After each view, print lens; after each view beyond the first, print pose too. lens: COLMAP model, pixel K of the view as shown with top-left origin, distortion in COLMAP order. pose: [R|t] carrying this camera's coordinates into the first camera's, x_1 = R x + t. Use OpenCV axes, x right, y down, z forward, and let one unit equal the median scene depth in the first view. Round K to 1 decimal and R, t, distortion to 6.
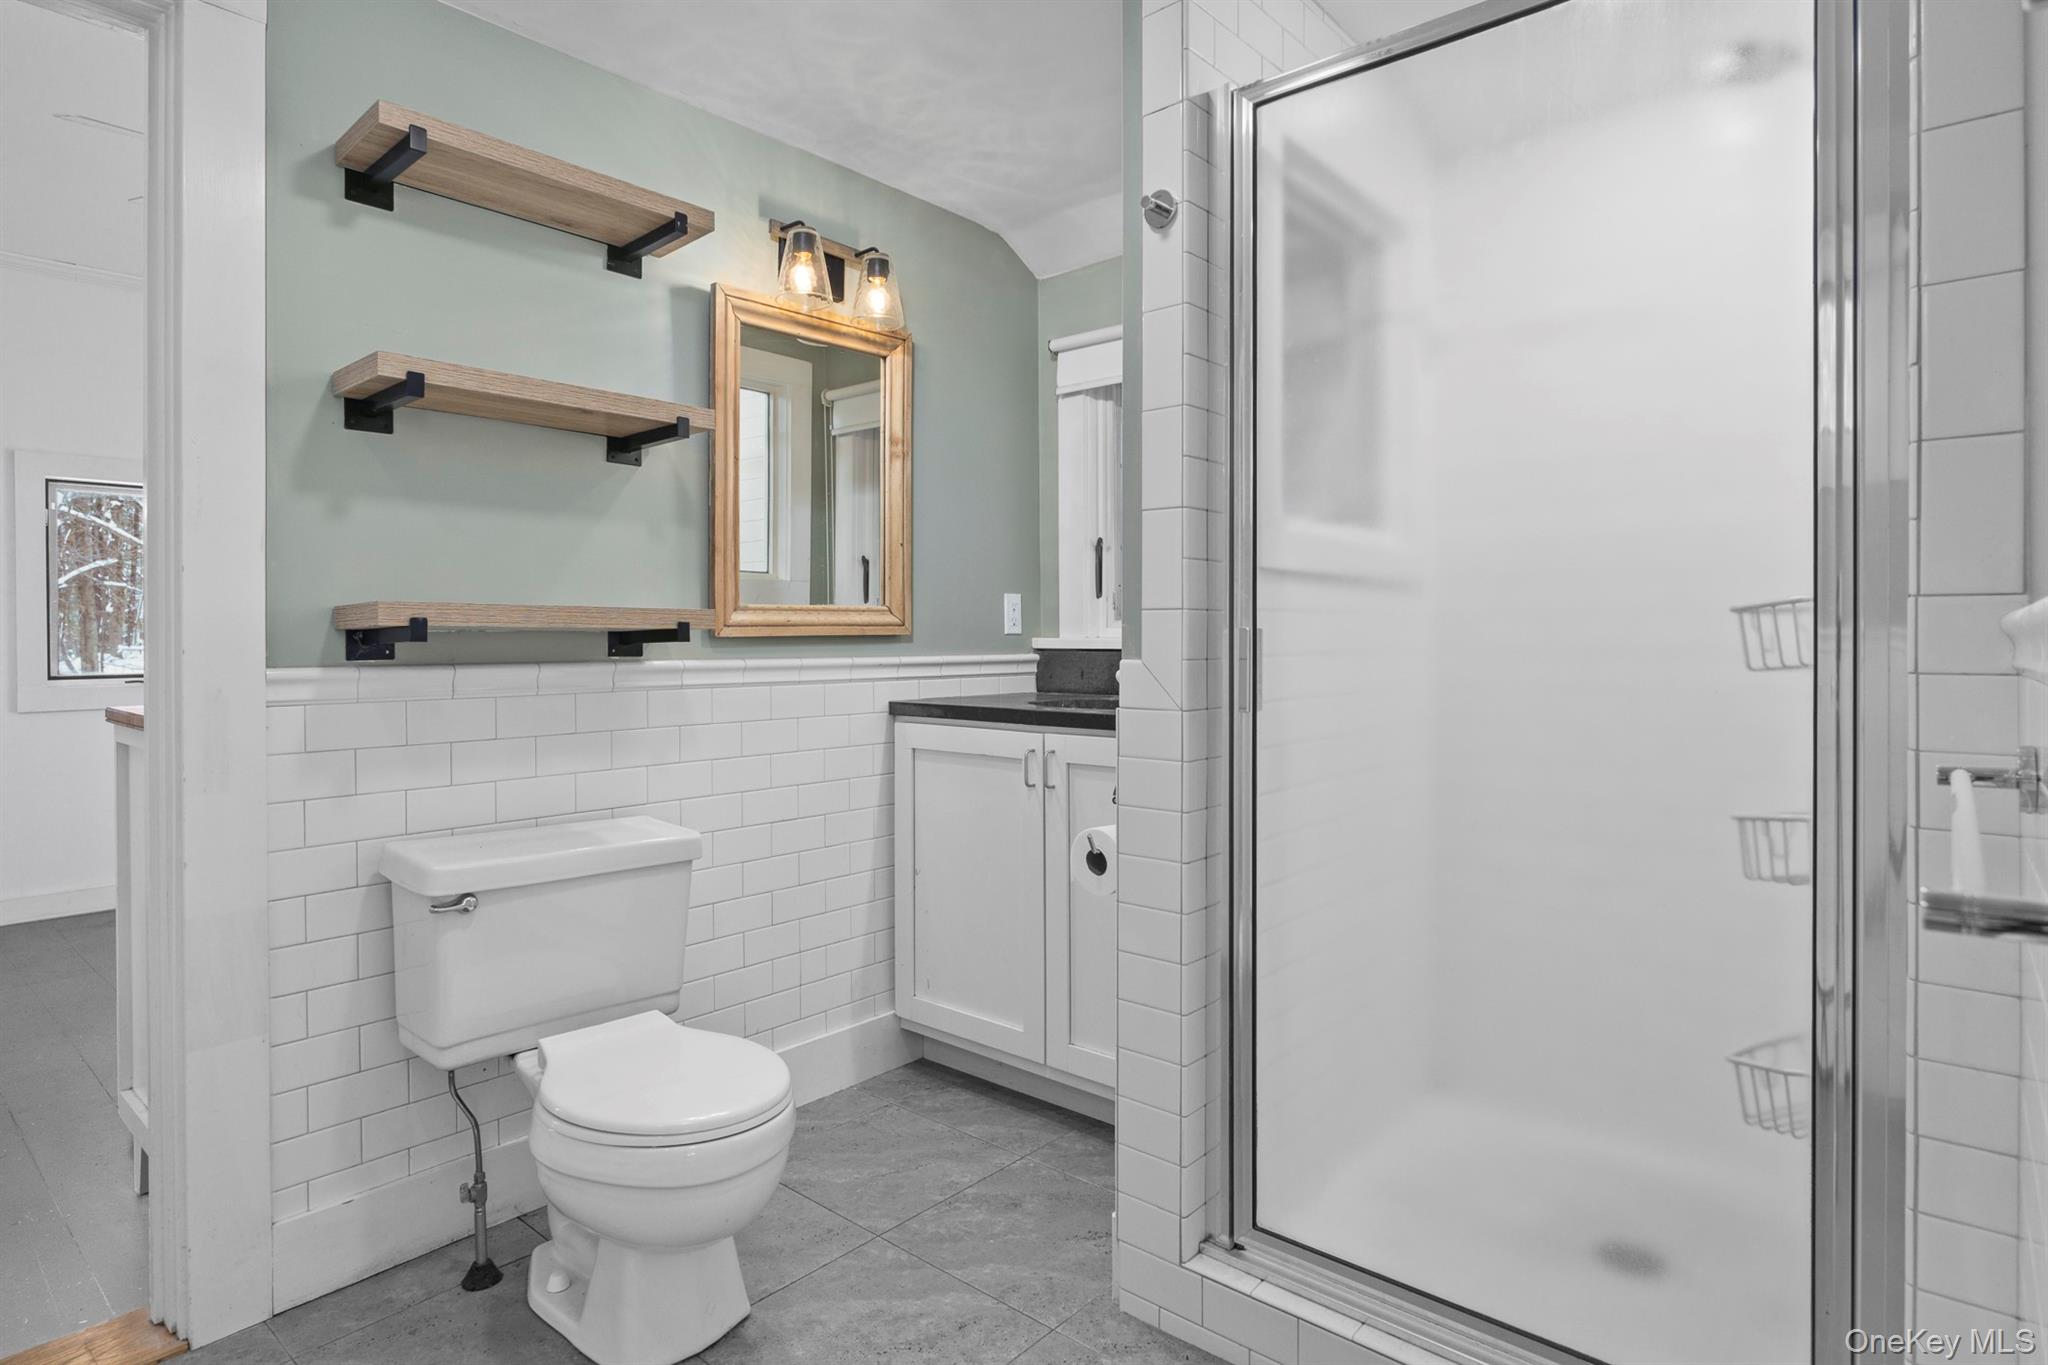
lens RADIAL K [[1102.4, 0, 1027.0], [0, 1102.4, 661.8], [0, 0, 1]] dist [-0.002460, -0.000399]
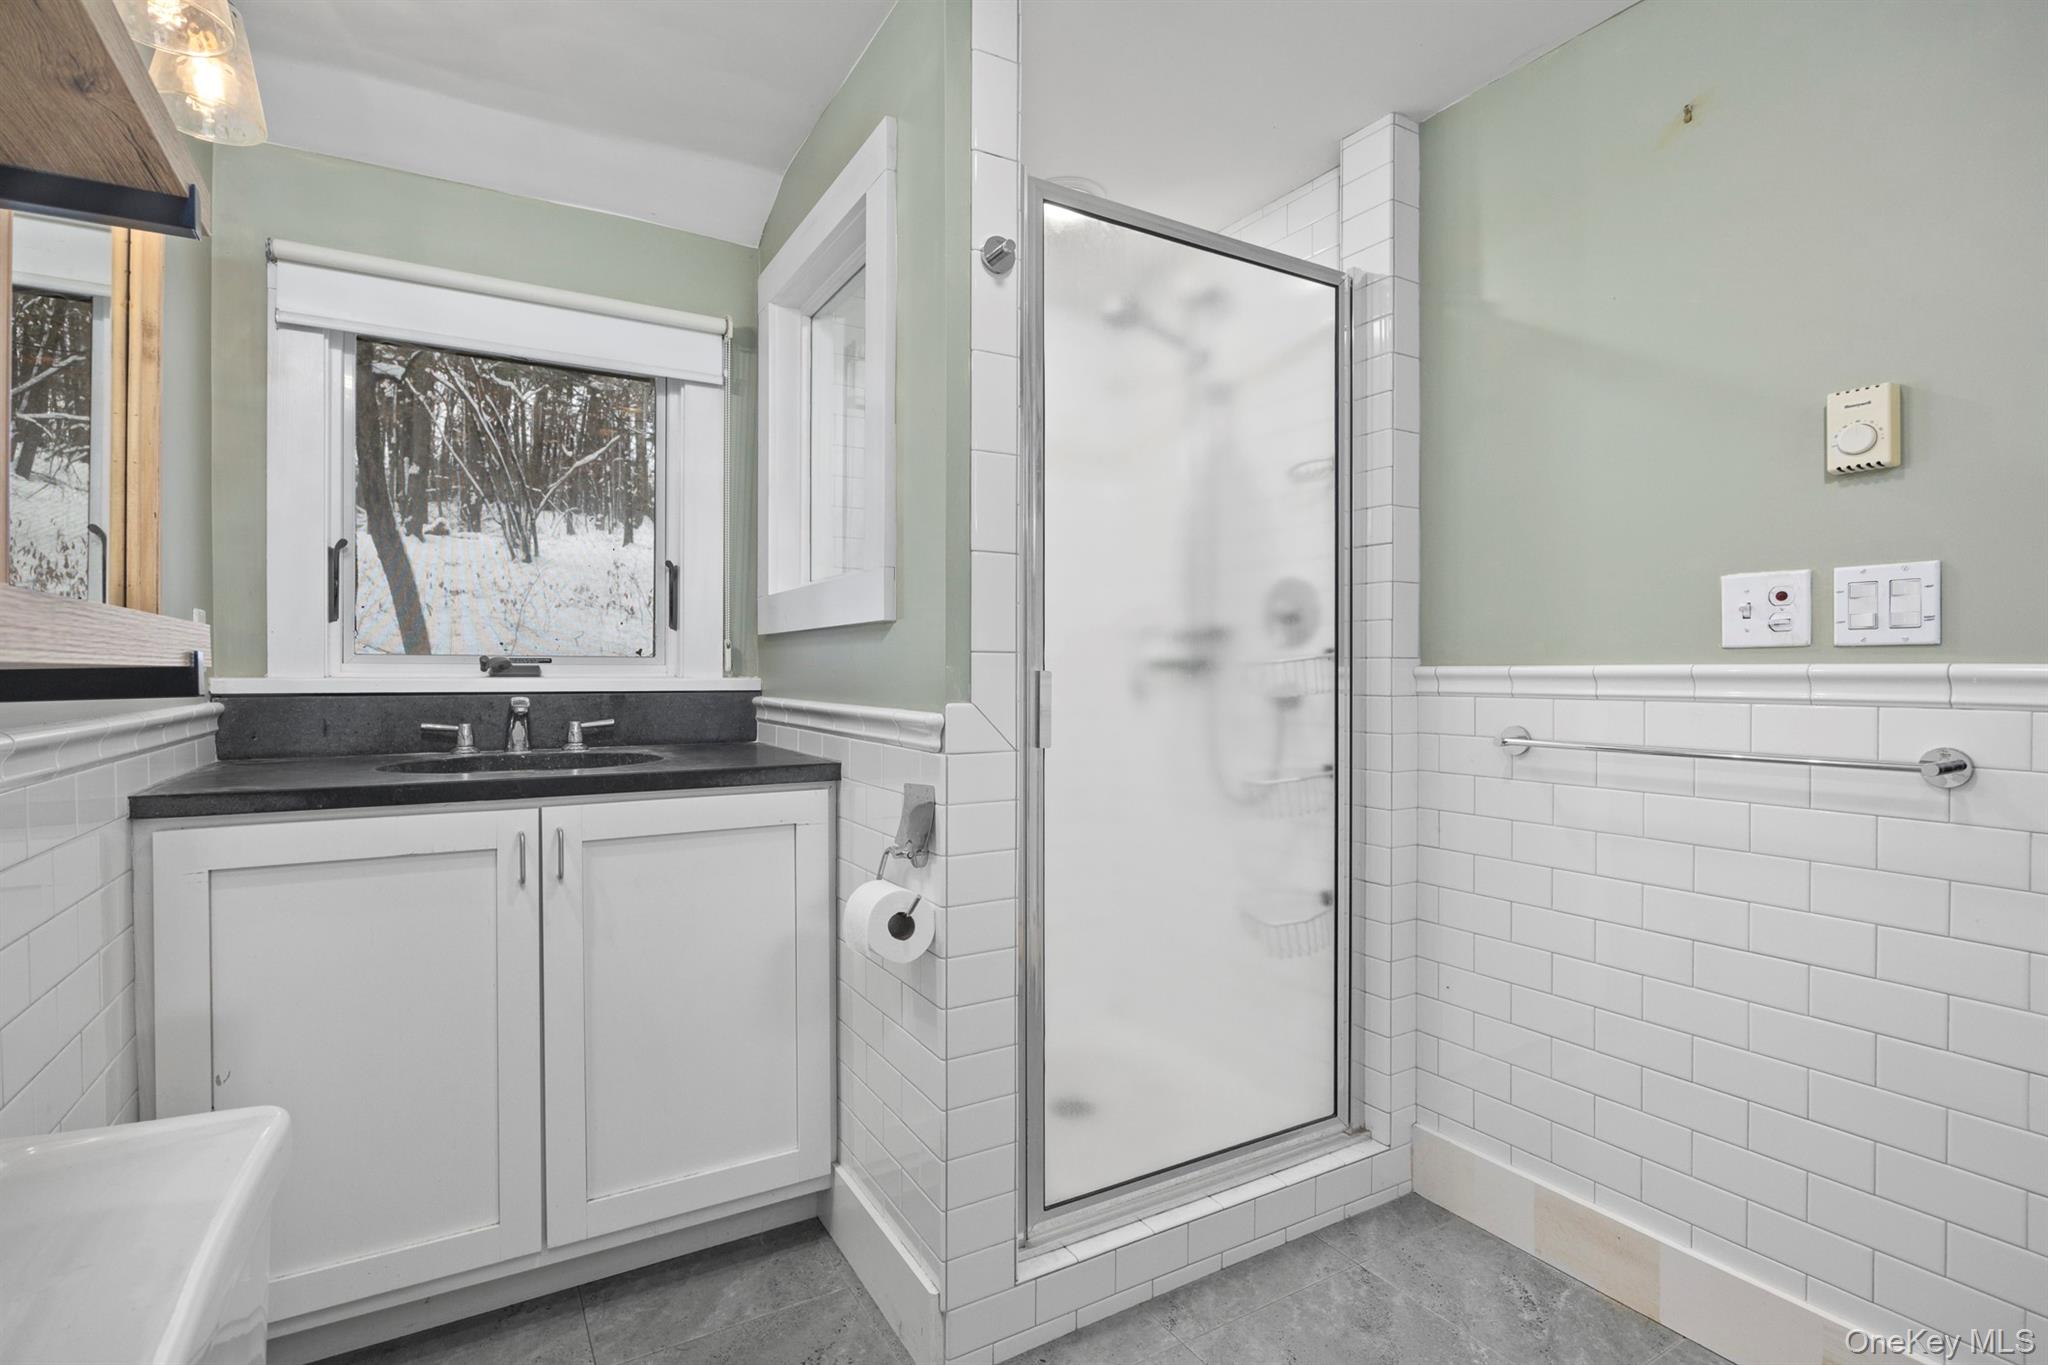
lens RADIAL K [[973.5, 0, 1015.9], [0, 973.5, 691.0], [0, 0, 1]] dist [-0.012893, 0.000738]
pose [[0.324714, -0.018253, 0.945636, -0.476774], [0.019568, 0.999729, 0.012578, -0.015146], [-0.945610, 0.014420, 0.324983, 0.464295]]
